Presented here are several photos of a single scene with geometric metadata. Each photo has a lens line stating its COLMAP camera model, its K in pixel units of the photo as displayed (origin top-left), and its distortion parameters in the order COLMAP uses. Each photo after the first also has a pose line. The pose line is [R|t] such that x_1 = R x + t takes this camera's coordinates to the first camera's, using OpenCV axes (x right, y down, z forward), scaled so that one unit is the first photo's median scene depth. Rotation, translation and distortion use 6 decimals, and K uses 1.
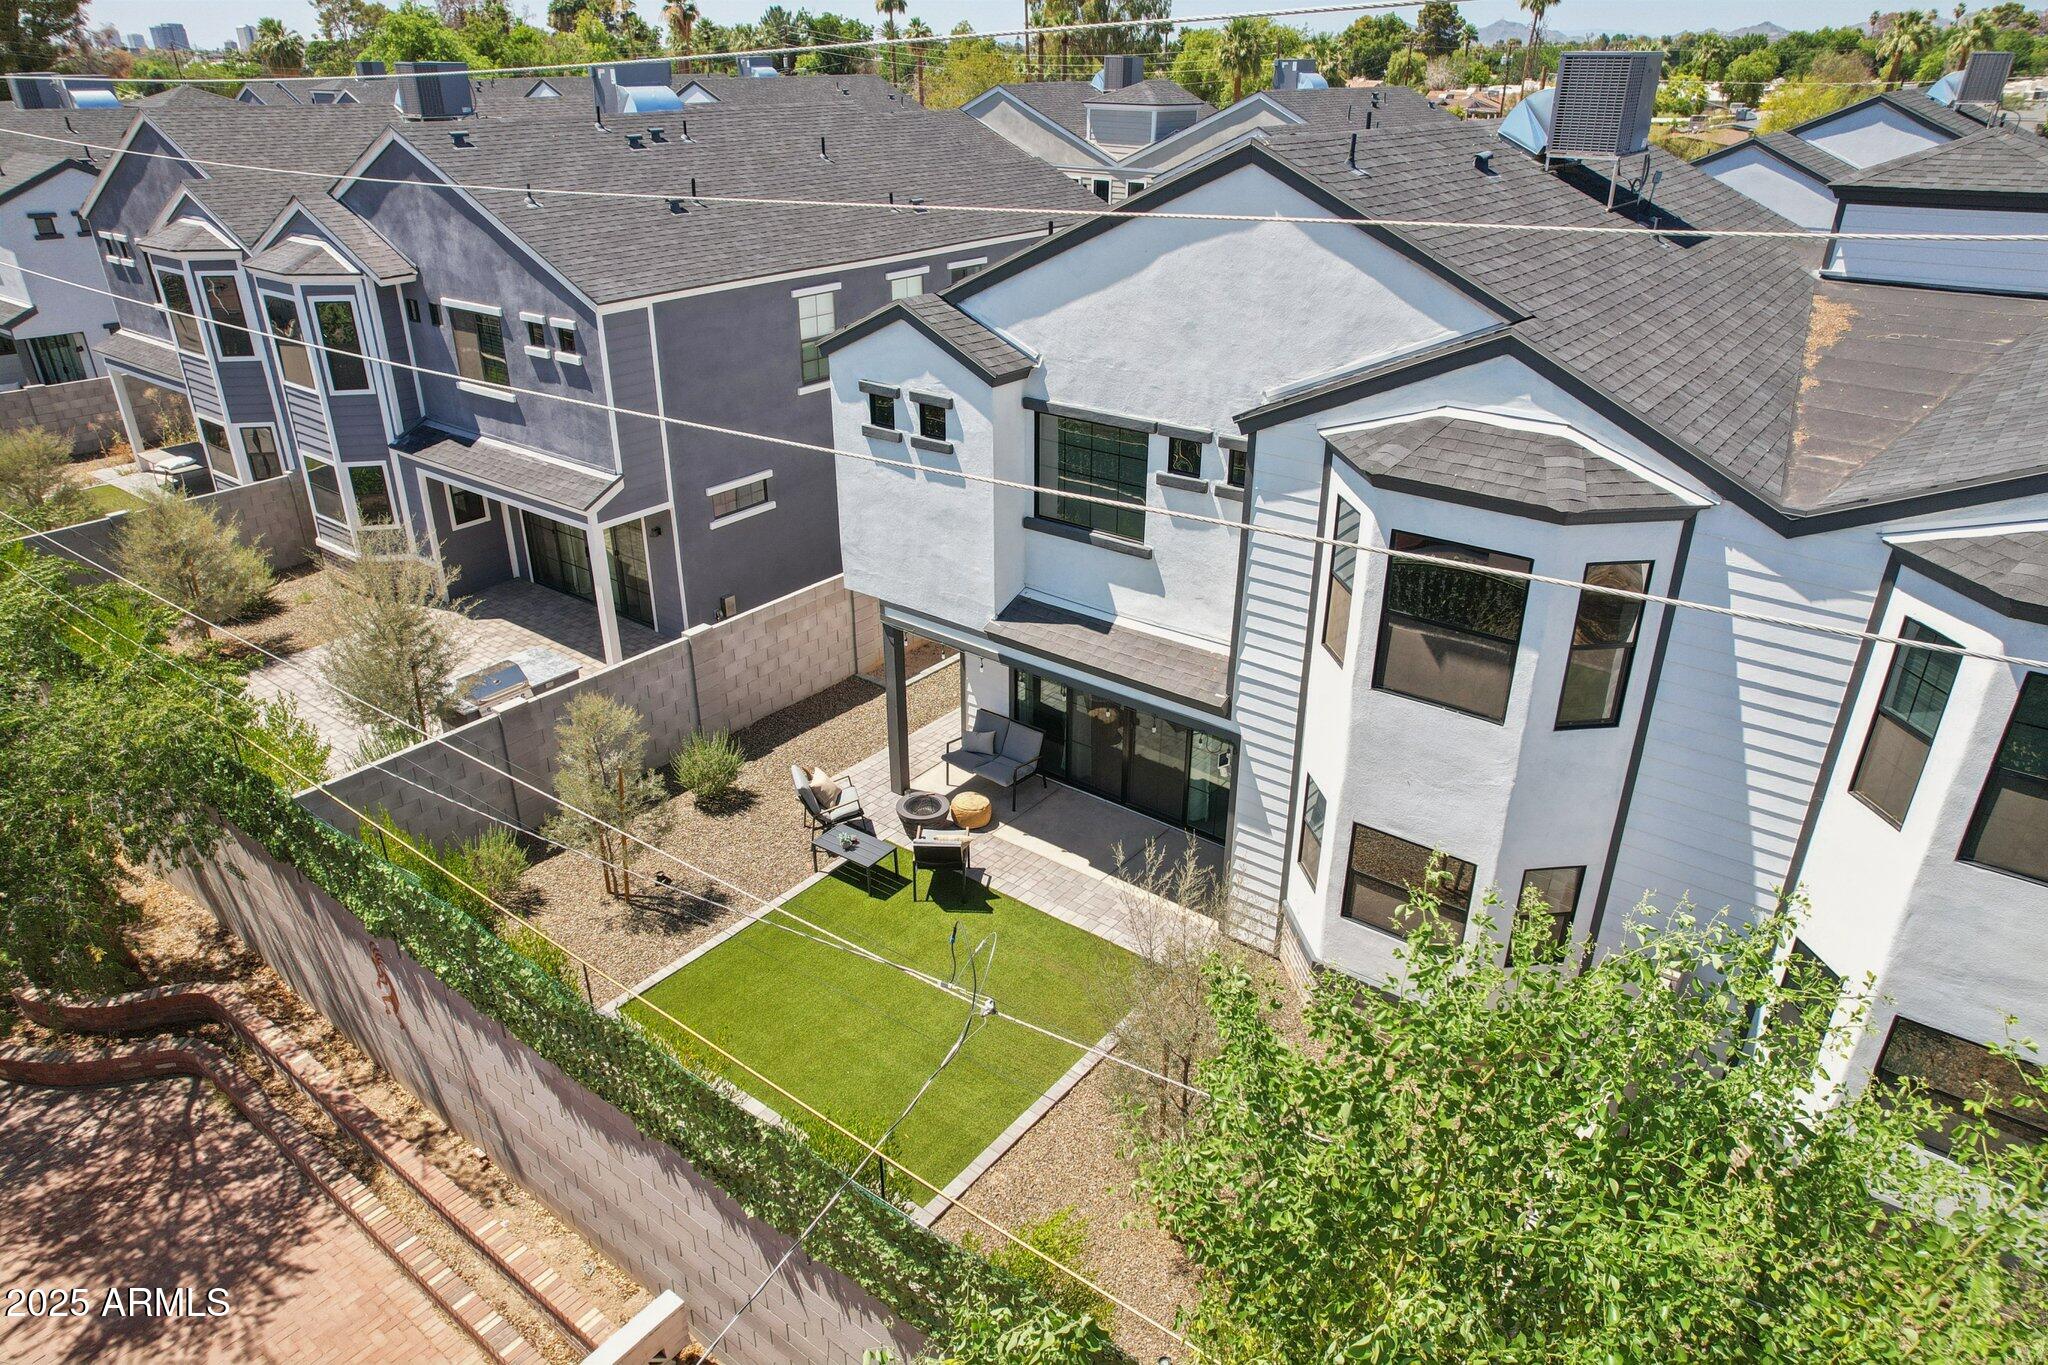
lens RADIAL K [[1300.3, 0, 1030.0], [0, 1300.3, 690.5], [0, 0, 1]] dist [-0.031564, 0.018692]
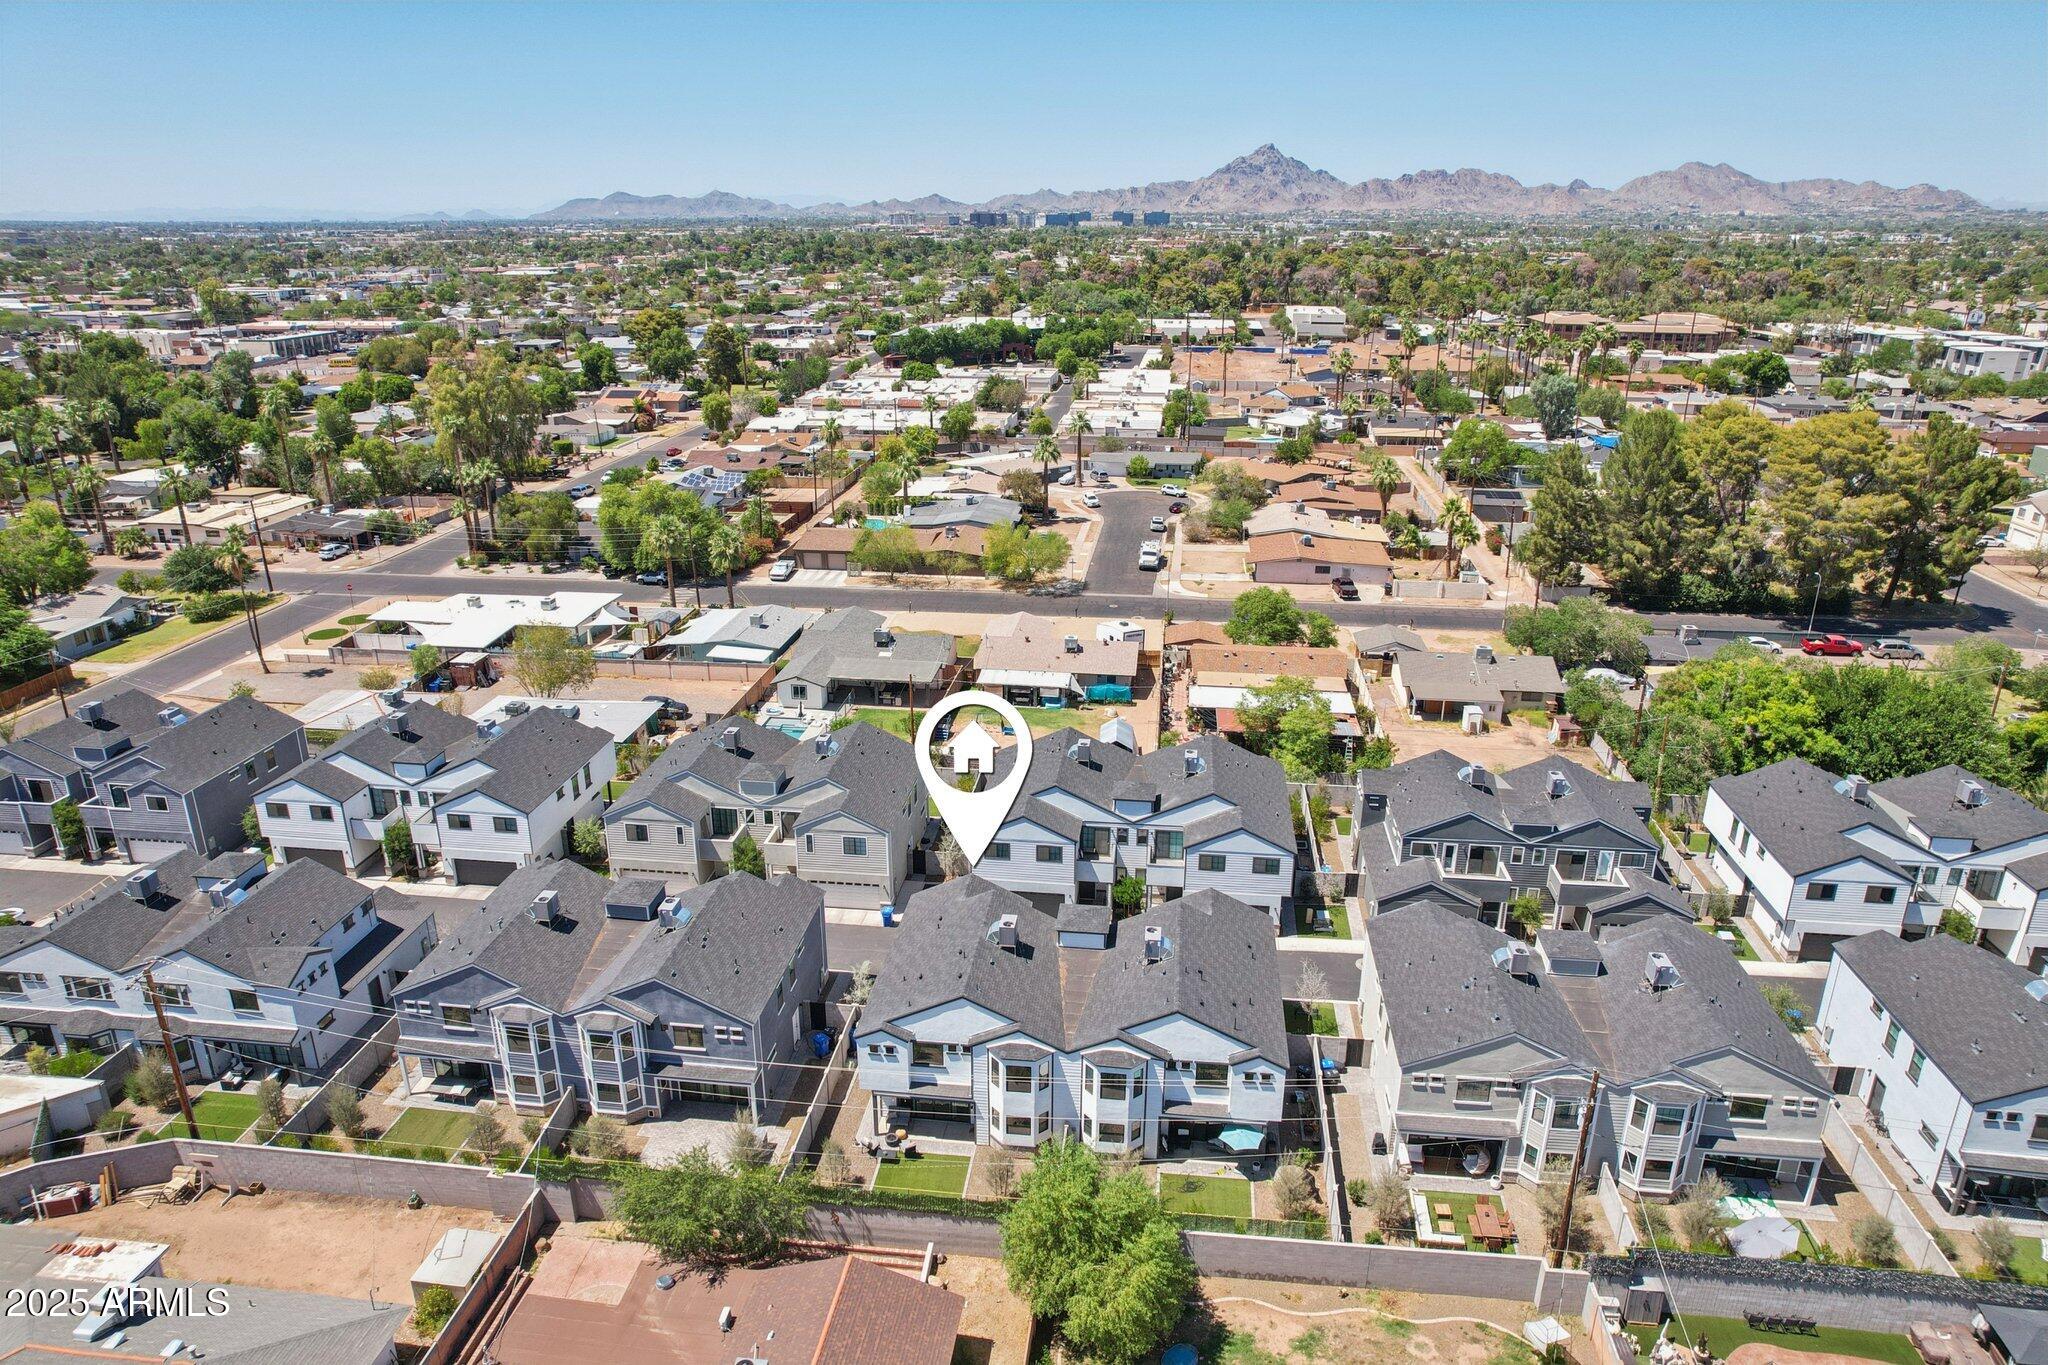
lens RADIAL K [[1300.3, 0, 1019.5], [0, 1300.3, 688.8], [0, 0, 1]] dist [-0.031564, 0.018692]
pose [[0.862346, -0.174695, 0.475227, -1.542545], [0.227266, 0.972279, -0.054983, -1.042108], [-0.452448, 0.155418, 0.878144, -3.161194]]
